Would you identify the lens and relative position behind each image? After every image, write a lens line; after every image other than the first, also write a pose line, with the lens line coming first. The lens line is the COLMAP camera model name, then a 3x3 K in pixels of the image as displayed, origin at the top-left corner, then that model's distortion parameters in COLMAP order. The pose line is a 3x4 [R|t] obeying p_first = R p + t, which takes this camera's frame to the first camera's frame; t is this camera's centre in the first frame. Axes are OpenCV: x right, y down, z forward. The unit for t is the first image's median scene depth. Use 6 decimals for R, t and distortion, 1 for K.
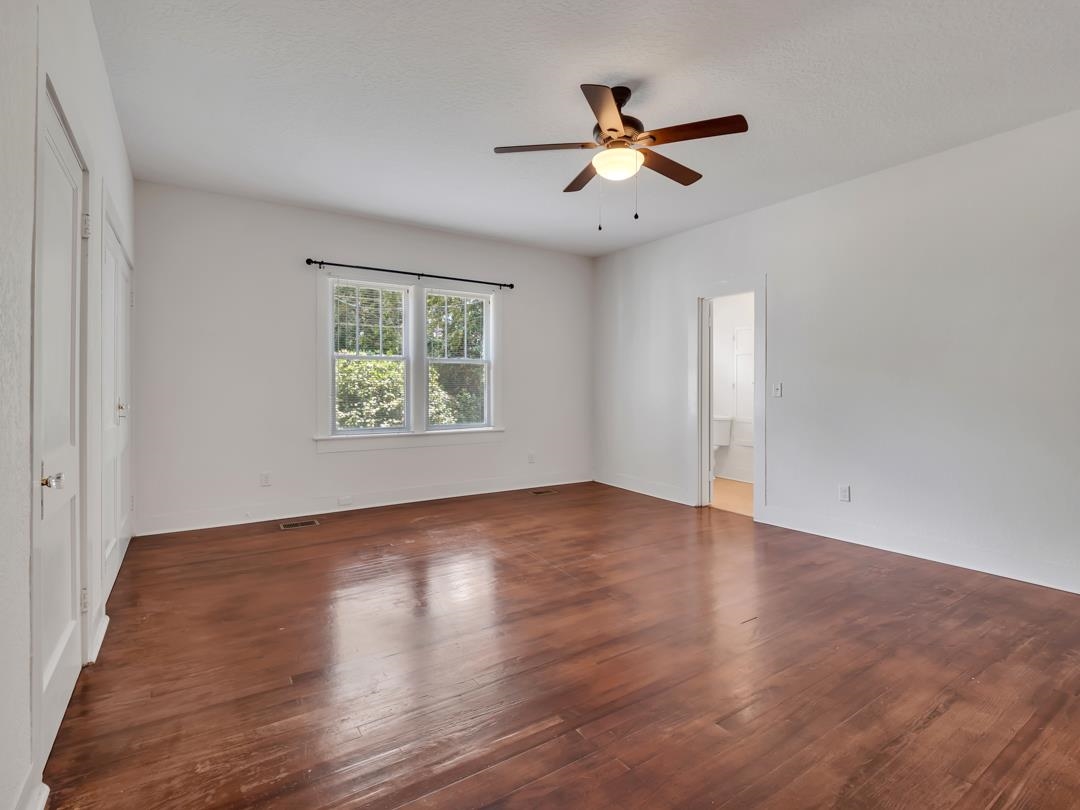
lens RADIAL K [[537.2, 0, 537.3], [0, 537.2, 396.1], [0, 0, 1]] dist [-0.002875, -0.000312]
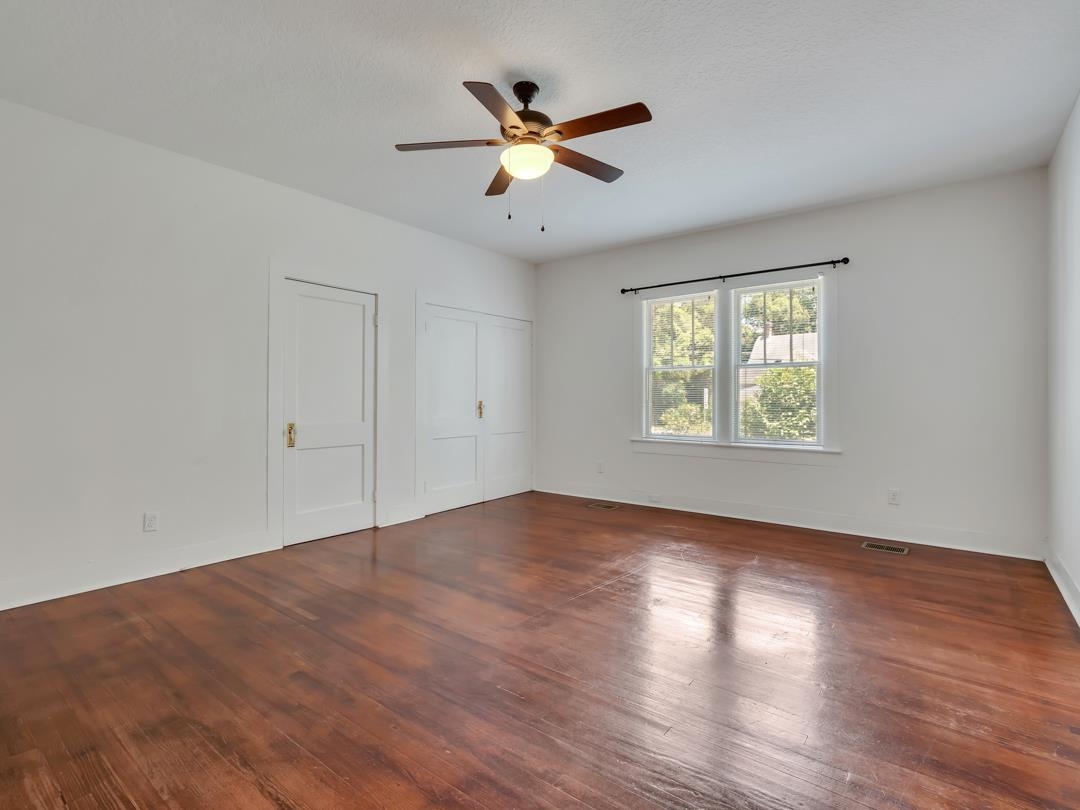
lens RADIAL K [[532.5, 0, 534.8], [0, 532.5, 402.4], [0, 0, 1]] dist [0.000722, 0.000328]
pose [[0.306826, 0.012949, -0.951677, 0.912683], [-0.015445, 0.999844, 0.008625, -0.012286], [0.951640, 0.012052, 0.306978, 0.627288]]
